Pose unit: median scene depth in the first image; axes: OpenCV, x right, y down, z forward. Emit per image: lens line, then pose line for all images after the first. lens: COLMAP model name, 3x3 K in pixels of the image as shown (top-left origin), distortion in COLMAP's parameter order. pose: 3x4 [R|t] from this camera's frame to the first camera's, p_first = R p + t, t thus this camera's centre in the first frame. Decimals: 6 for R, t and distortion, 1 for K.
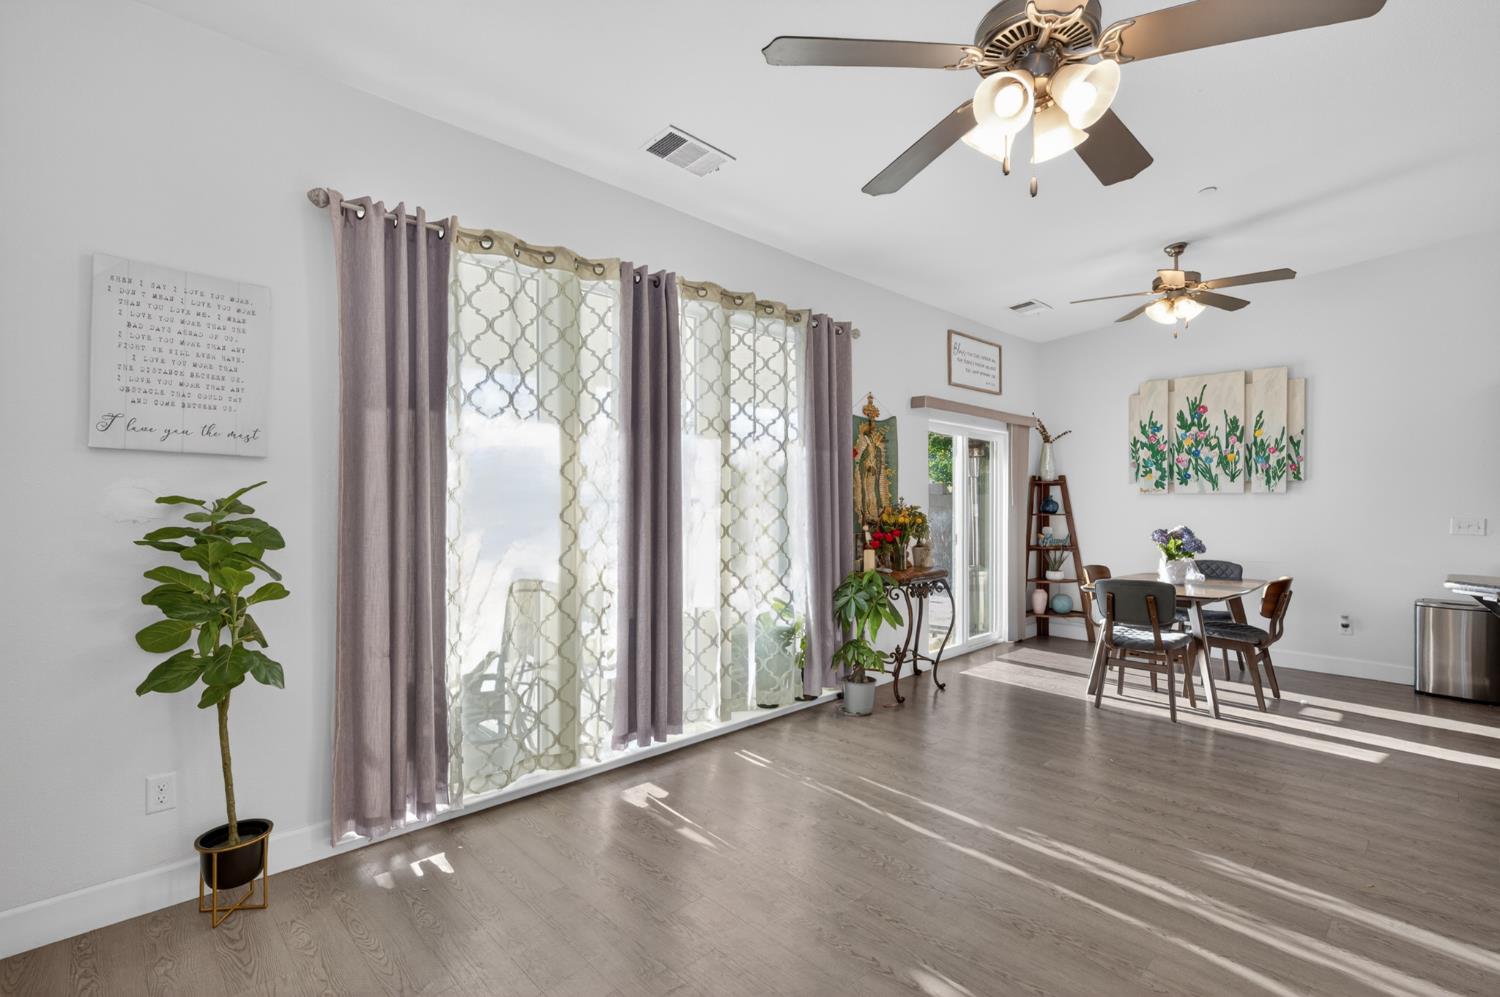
lens RADIAL K [[703.9, 0, 752.9], [0, 703.9, 510.0], [0, 0, 1]] dist [0.000666, 0.000083]
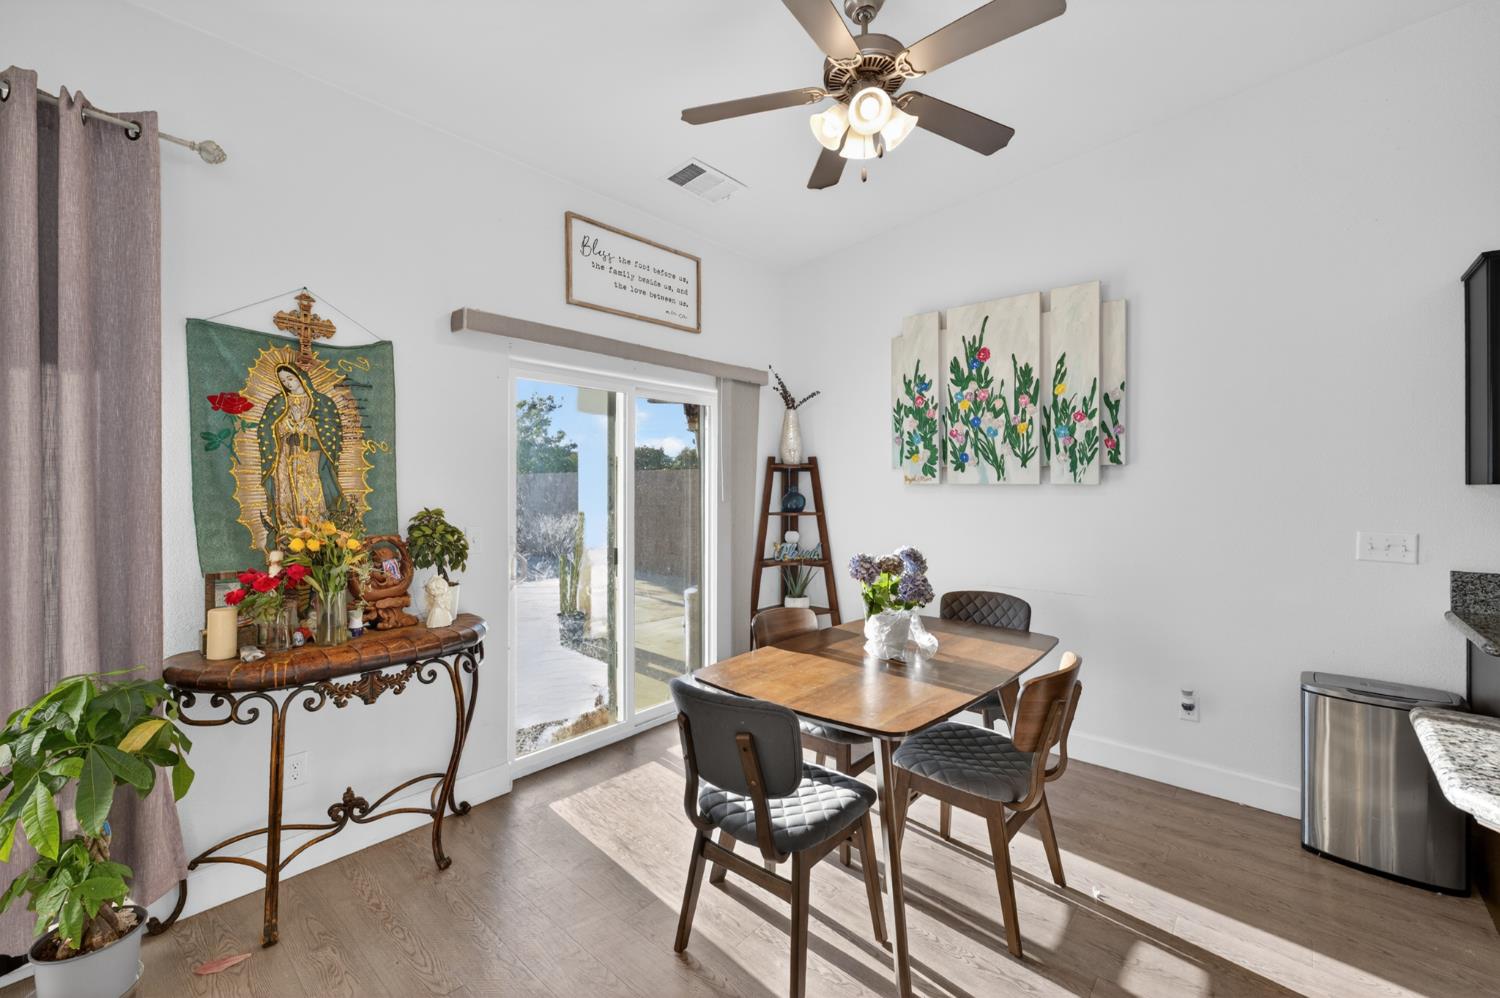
lens RADIAL K [[651.0, 0, 746.9], [0, 651.0, 483.2], [0, 0, 1]] dist [-0.024366, 0.012147]
pose [[0.996919, 0.001844, 0.078421, 0.378829], [-0.000671, 0.999888, -0.014971, -0.016057], [-0.078440, 0.014872, 0.996808, 0.429489]]
